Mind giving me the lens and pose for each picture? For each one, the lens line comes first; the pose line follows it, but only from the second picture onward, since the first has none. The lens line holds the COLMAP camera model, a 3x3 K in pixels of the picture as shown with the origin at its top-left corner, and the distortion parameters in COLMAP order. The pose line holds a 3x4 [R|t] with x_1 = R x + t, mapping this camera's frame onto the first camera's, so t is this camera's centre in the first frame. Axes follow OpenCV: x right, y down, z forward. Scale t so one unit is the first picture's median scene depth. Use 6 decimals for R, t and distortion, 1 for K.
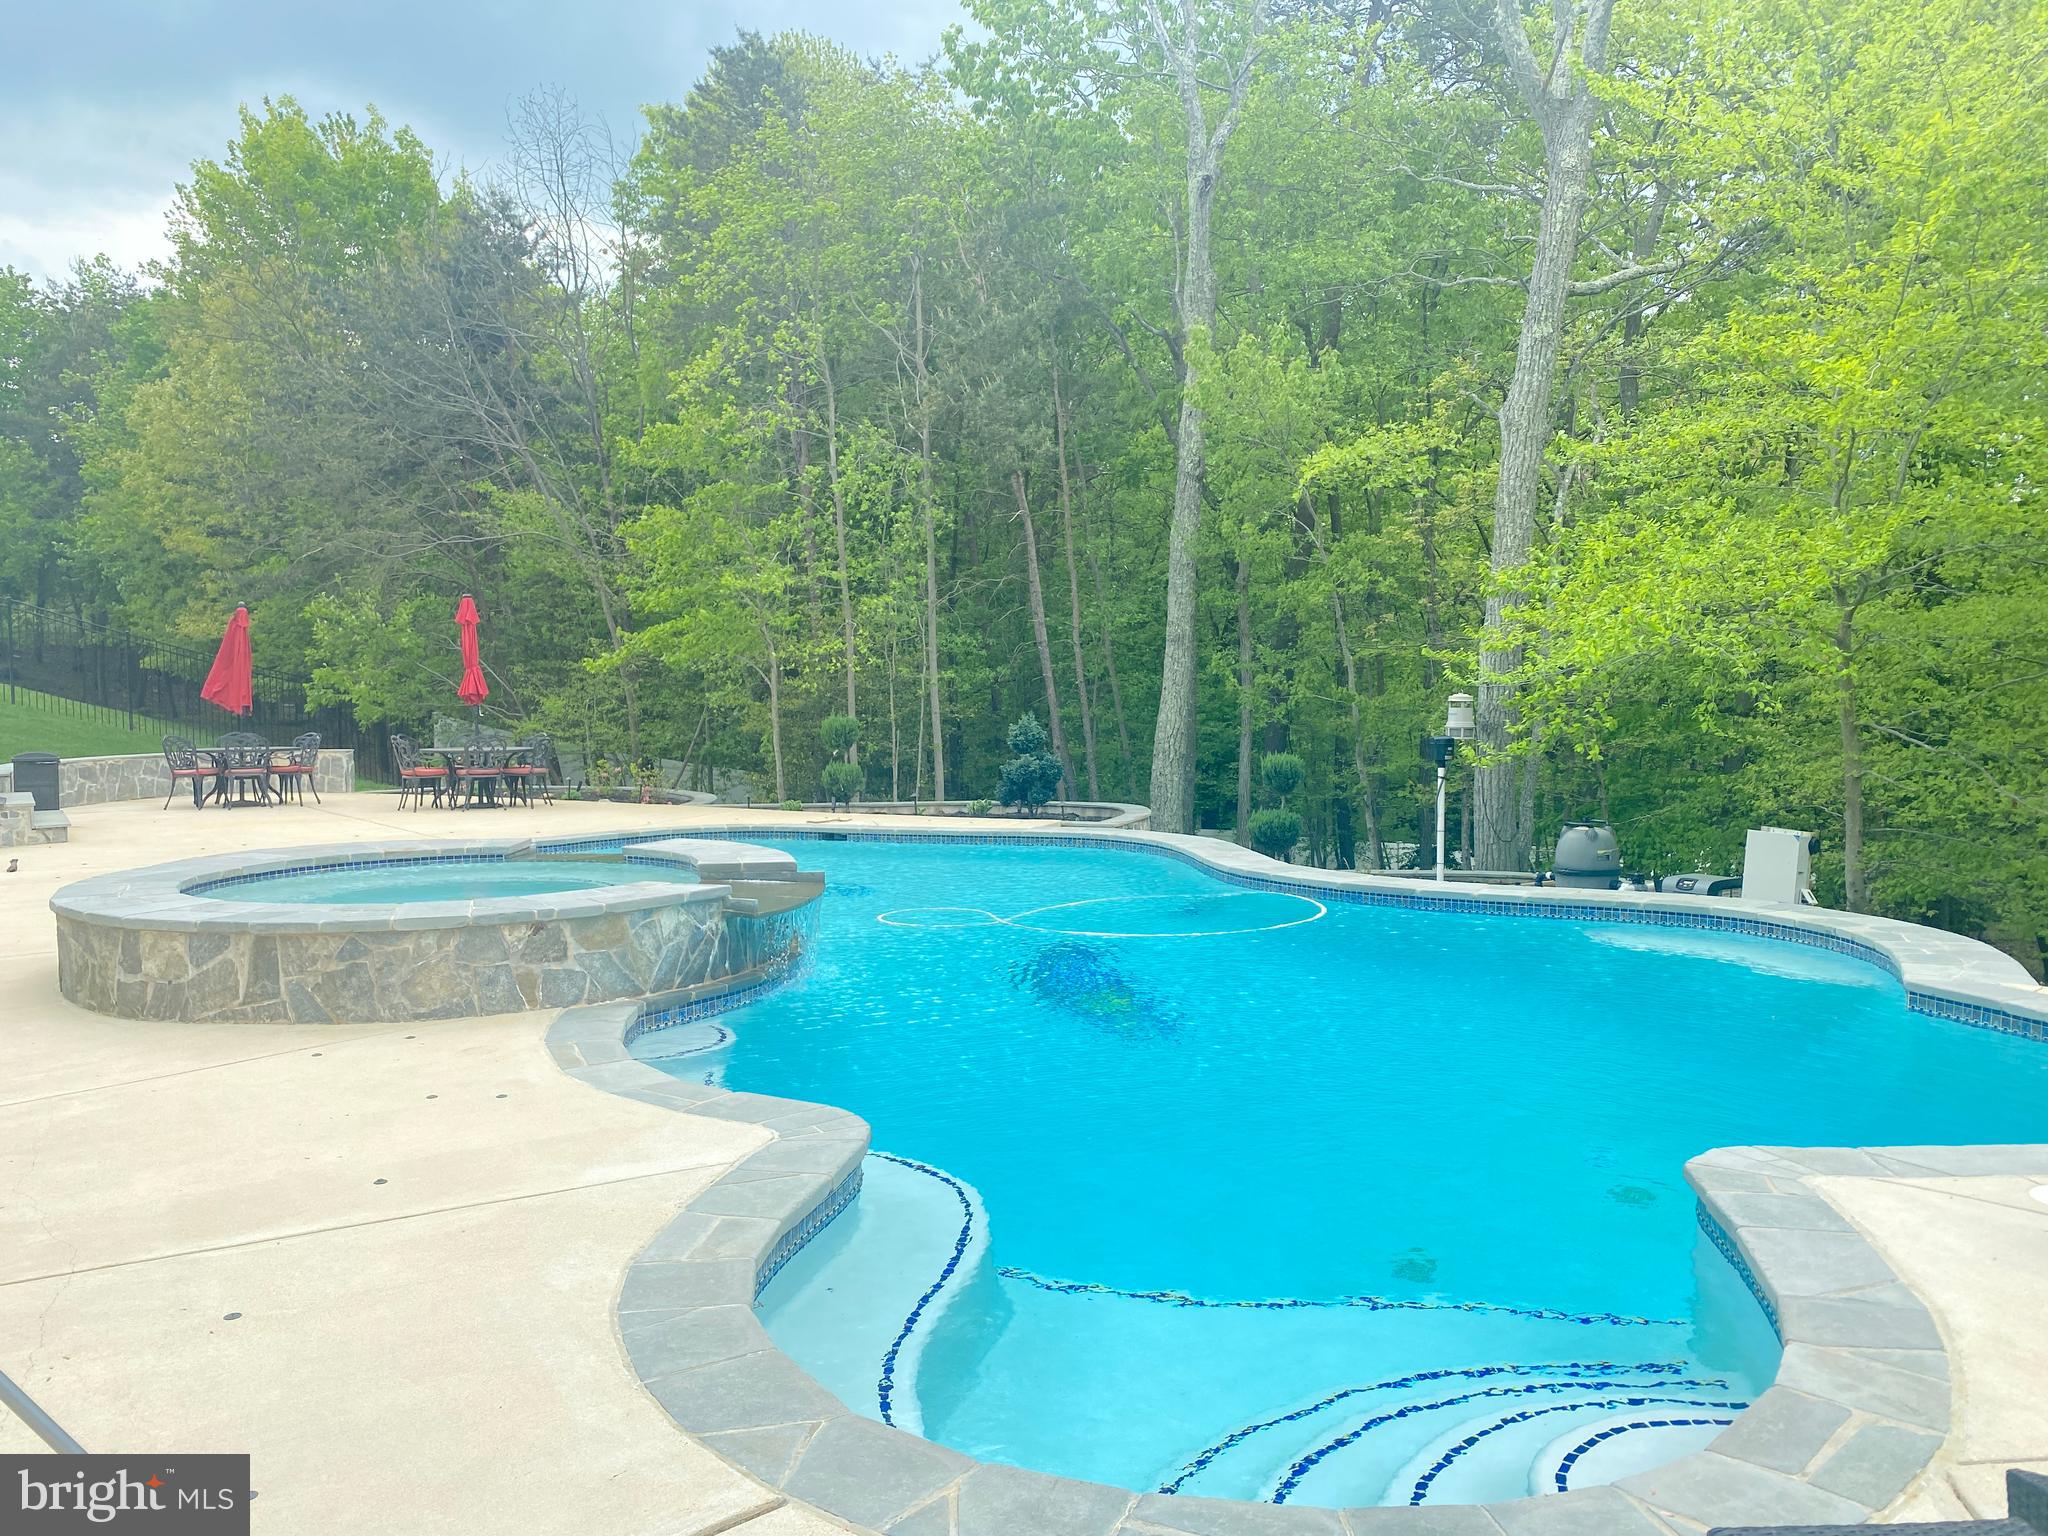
lens RADIAL K [[1618.1, 0, 1024.0], [0, 1618.1, 768.0], [0, 0, 1]] dist [0.001368, -0.004595]
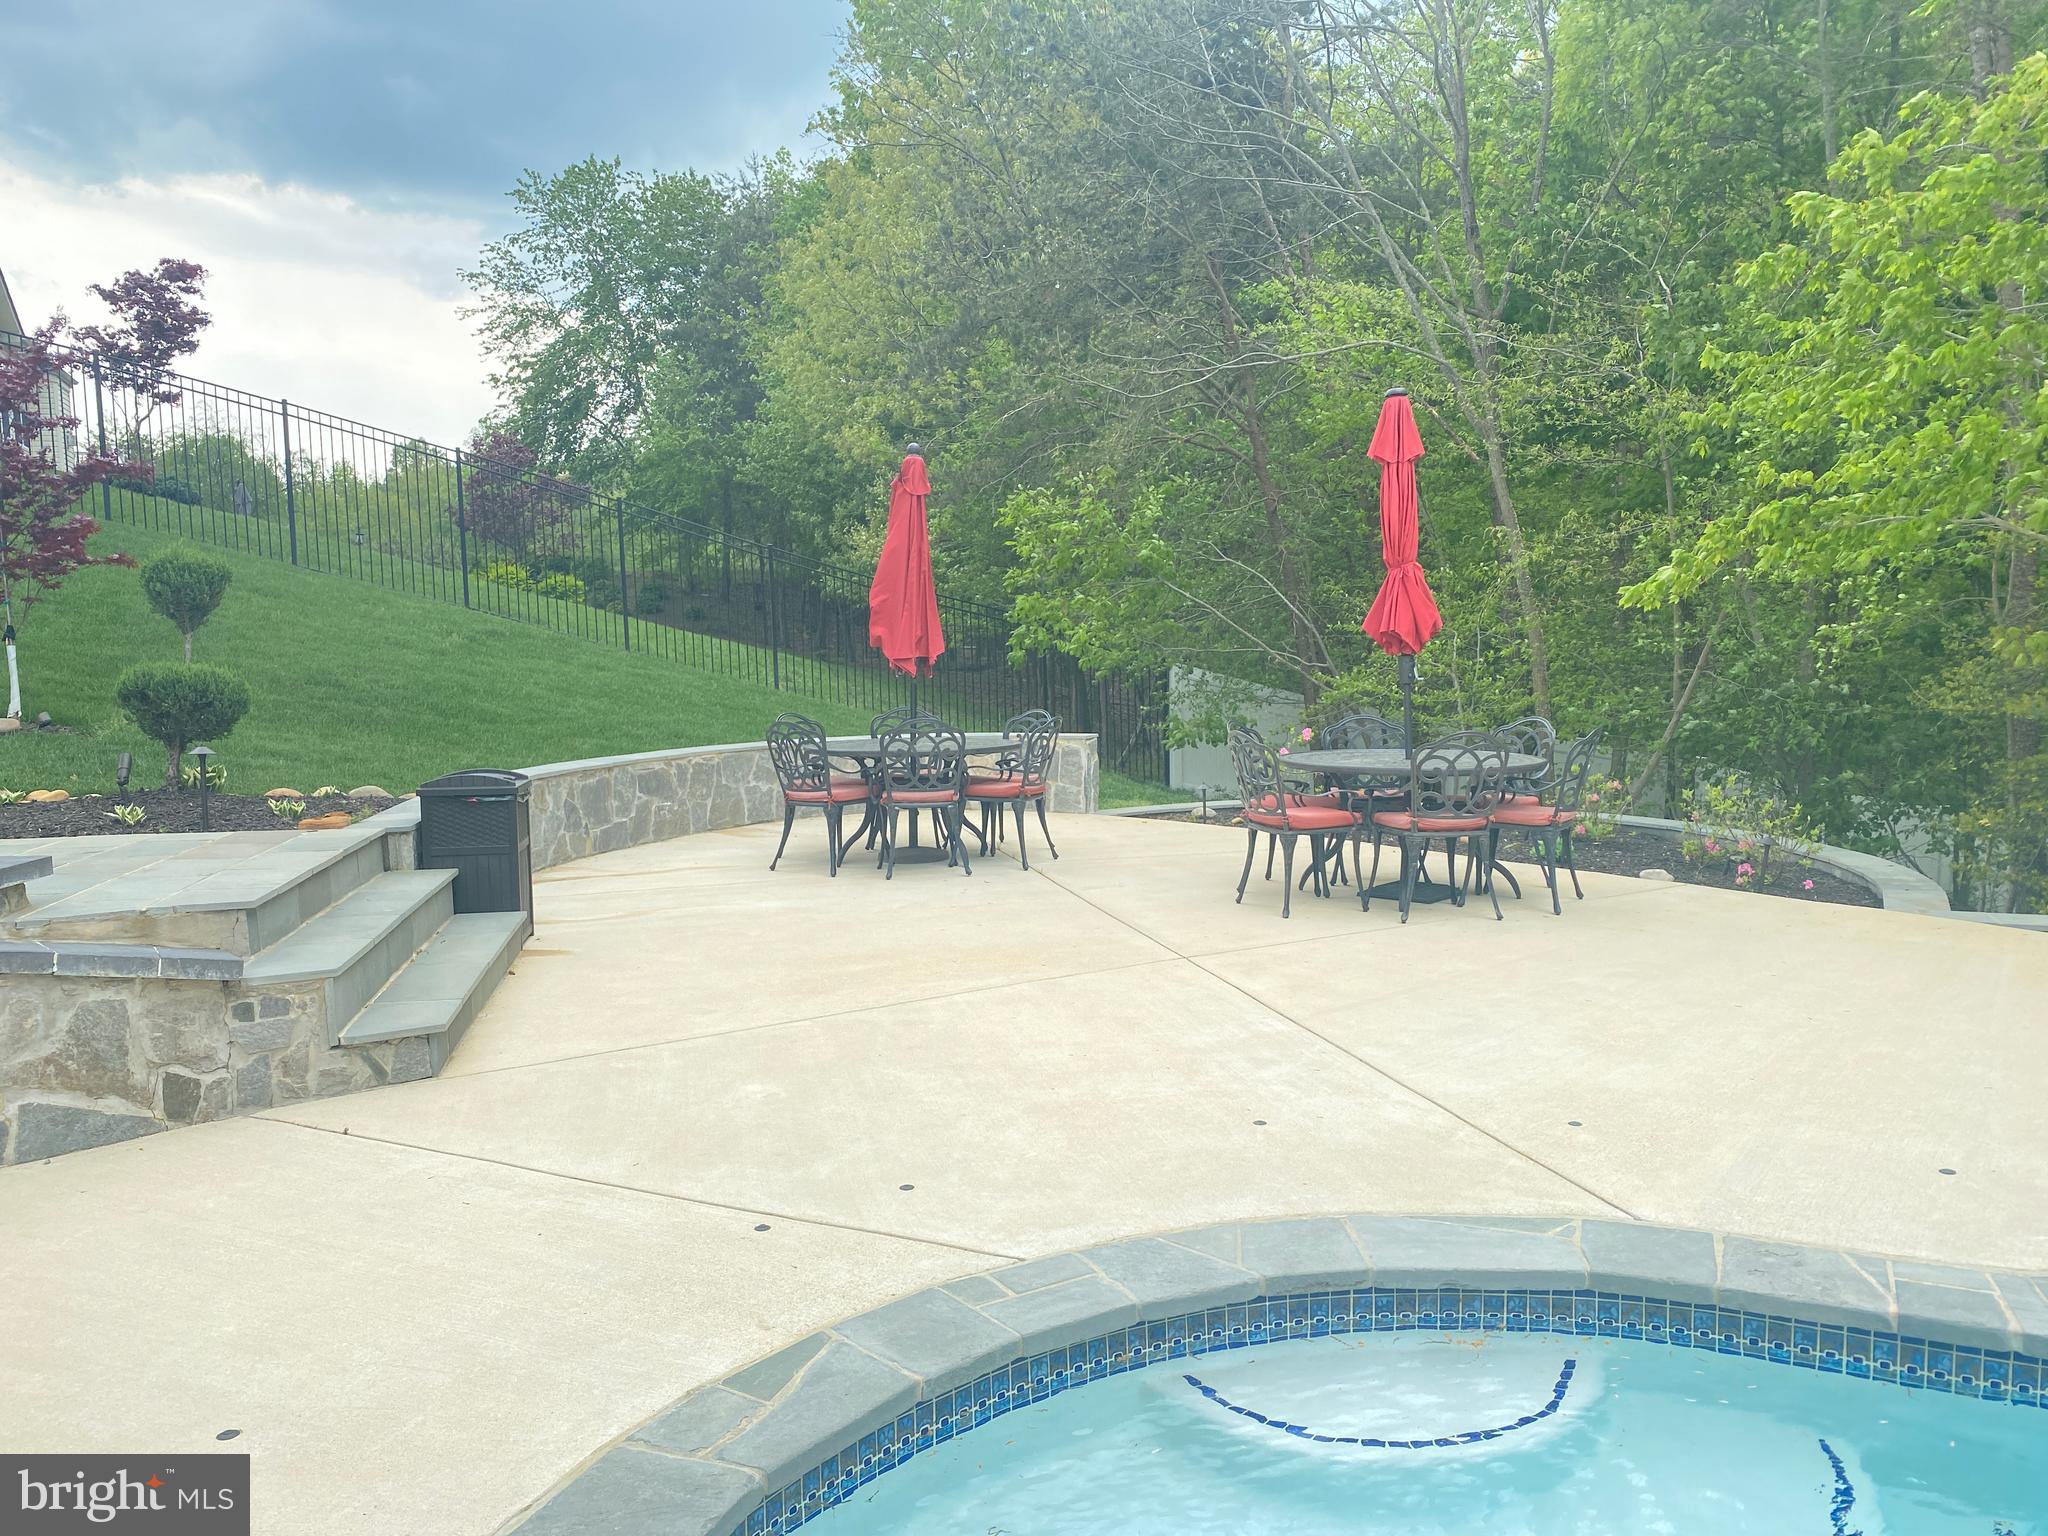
lens RADIAL K [[1555.4, 0, 1026.8], [0, 1555.4, 760.8], [0, 0, 1]] dist [0.084370, -0.130996]
pose [[0.928347, 0.028030, -0.370657, -0.258561], [-0.014813, 0.999150, 0.038458, -0.024952], [0.371420, -0.030212, 0.927973, 0.537430]]
